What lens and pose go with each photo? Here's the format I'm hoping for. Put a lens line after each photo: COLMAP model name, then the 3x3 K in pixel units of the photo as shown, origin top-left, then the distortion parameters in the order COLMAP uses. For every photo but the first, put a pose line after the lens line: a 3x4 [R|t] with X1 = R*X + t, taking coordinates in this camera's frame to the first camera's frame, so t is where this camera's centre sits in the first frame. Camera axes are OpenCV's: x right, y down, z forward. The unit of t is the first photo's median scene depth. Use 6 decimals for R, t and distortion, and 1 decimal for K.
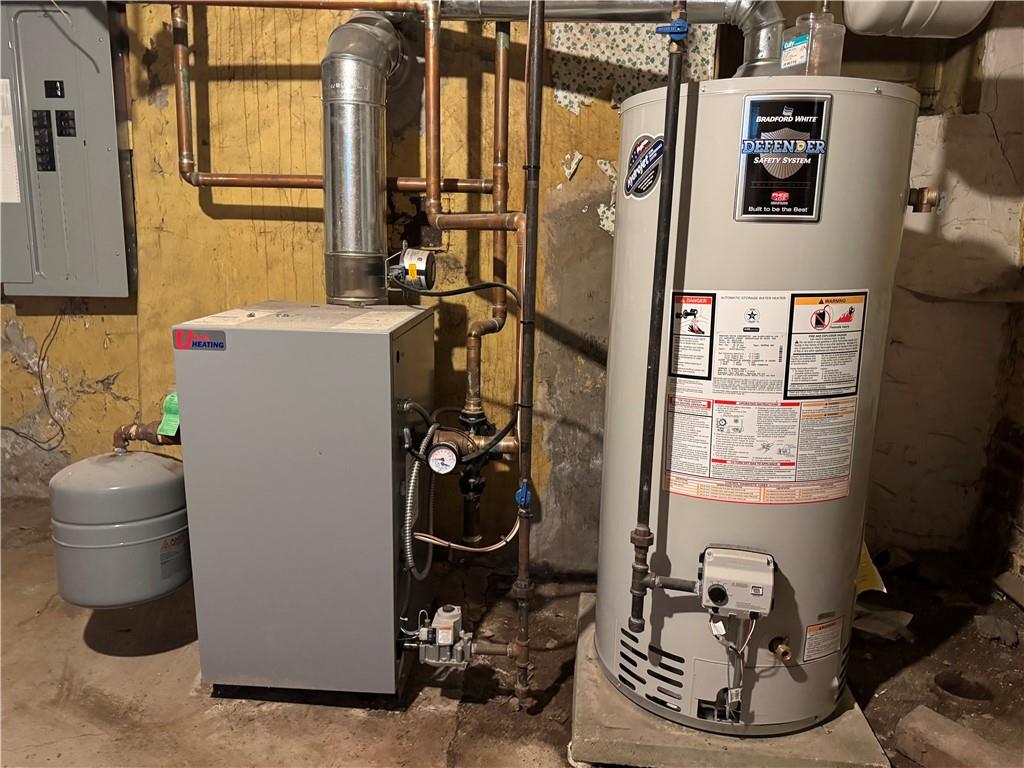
lens RADIAL K [[720.8, 0, 510.9], [0, 720.8, 383.1], [0, 0, 1]] dist [0.053812, -0.062169]
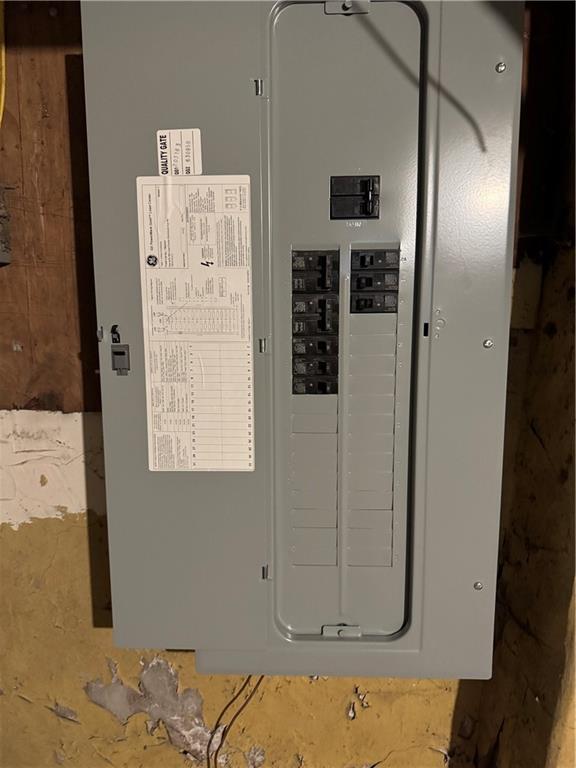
lens RADIAL K [[540.6, 0, 288.1], [0, 540.6, 384.3], [0, 0, 1]] dist [0.053812, -0.062169]
pose [[0.999479, -0.026810, -0.017971, -0.648594], [0.025965, 0.998617, -0.045708, -0.282930], [0.019171, 0.045218, 0.998793, 0.690808]]
